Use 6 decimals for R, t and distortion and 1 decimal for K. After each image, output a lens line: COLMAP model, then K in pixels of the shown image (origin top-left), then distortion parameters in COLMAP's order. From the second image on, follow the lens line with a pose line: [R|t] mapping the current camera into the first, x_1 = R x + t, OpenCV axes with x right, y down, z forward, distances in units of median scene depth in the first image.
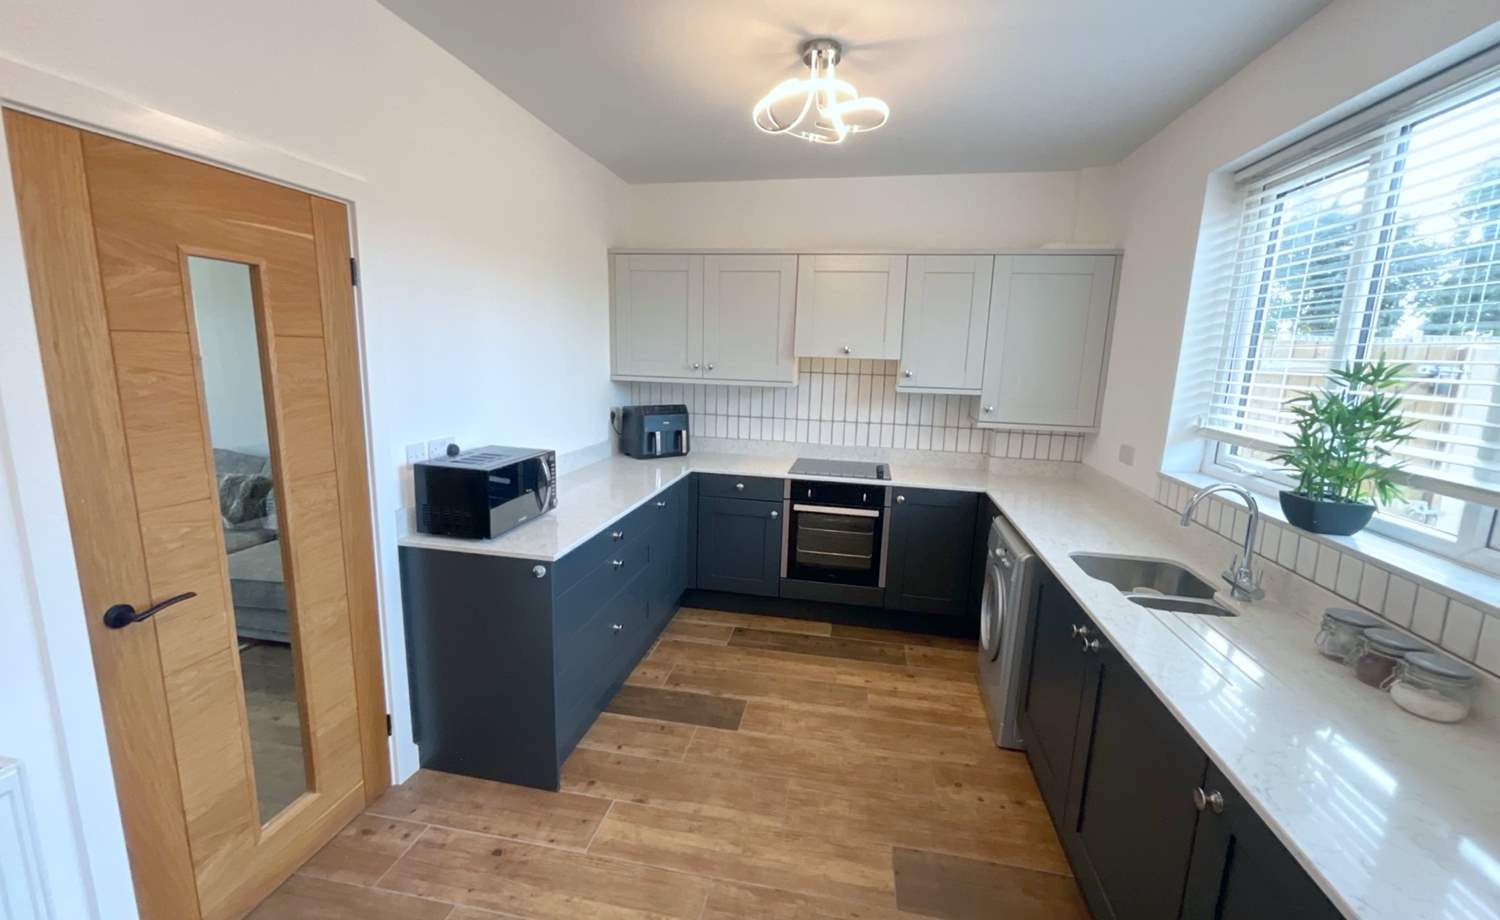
lens RADIAL K [[609.1, 0, 748.4], [0, 609.1, 460.6], [0, 0, 1]] dist [-0.005421, 0.003007]
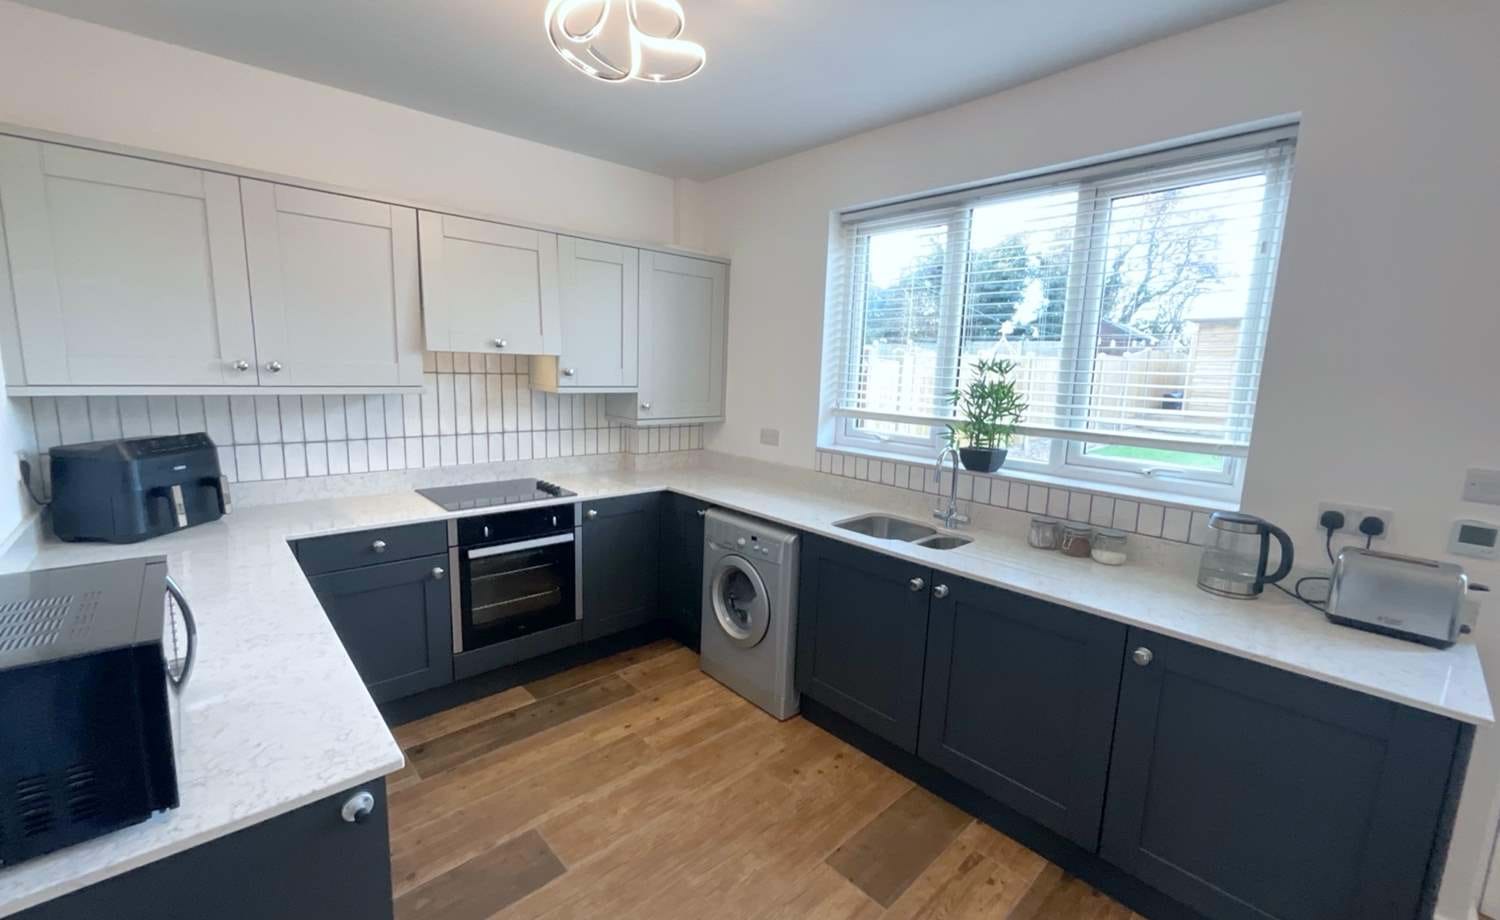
lens RADIAL K [[609.1, 0, 749.9], [0, 609.1, 462.6], [0, 0, 1]] dist [-0.005421, 0.003007]
pose [[0.591395, -0.136014, 0.794828, -0.369928], [0.128574, 0.988967, 0.073569, -0.055594], [-0.796066, 0.058686, 0.602358, 0.343211]]
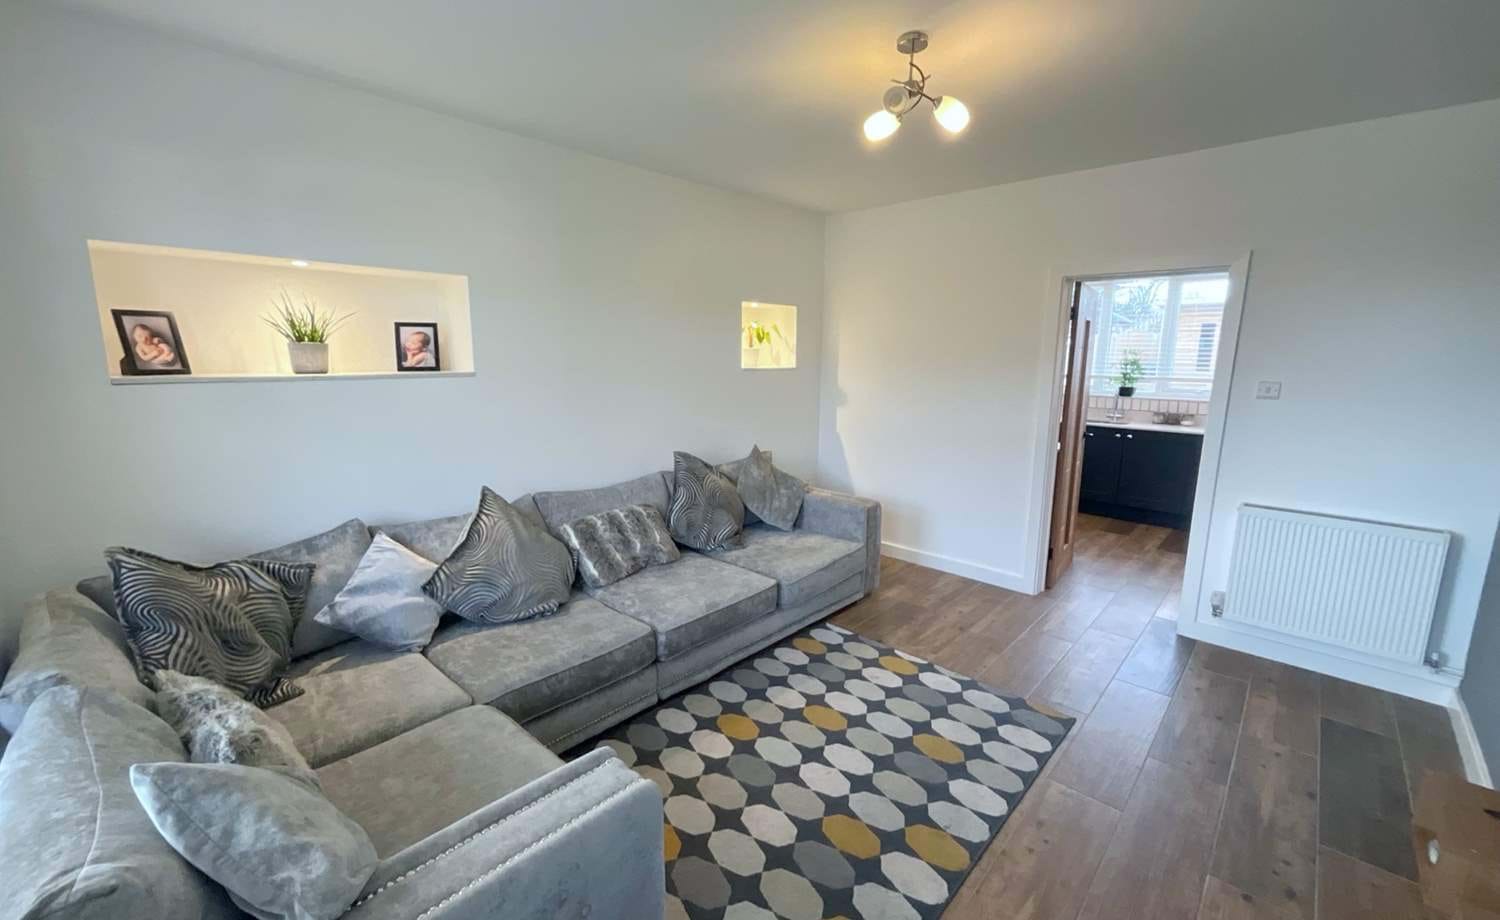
lens RADIAL K [[609.1, 0, 749.7], [0, 609.1, 458.6], [0, 0, 1]] dist [-0.005421, 0.003007]
pose [[0.540368, -0.170081, 0.824060, -2.017410], [0.158505, 0.982400, 0.098823, -0.141973], [-0.826365, 0.077217, 0.557816, 0.539778]]
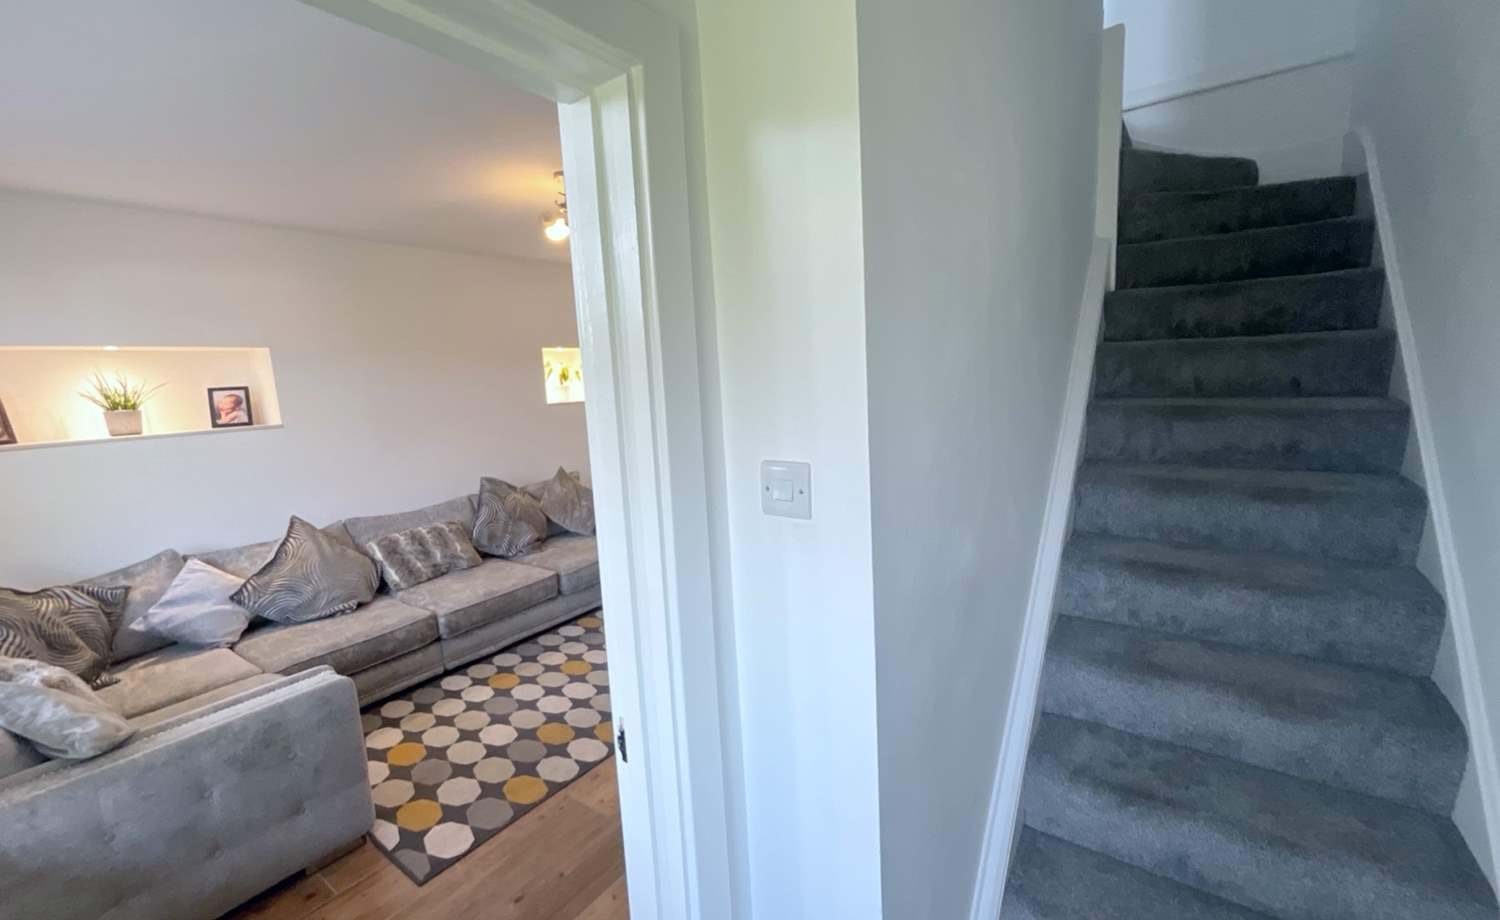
lens RADIAL K [[609.1, 0, 753.5], [0, 609.1, 458.3], [0, 0, 1]] dist [-0.005421, 0.003007]
pose [[0.421967, -0.173552, 0.889845, -2.119457], [0.227633, 0.970346, 0.081309, -0.065818], [-0.877569, 0.168249, 0.448960, 0.056809]]
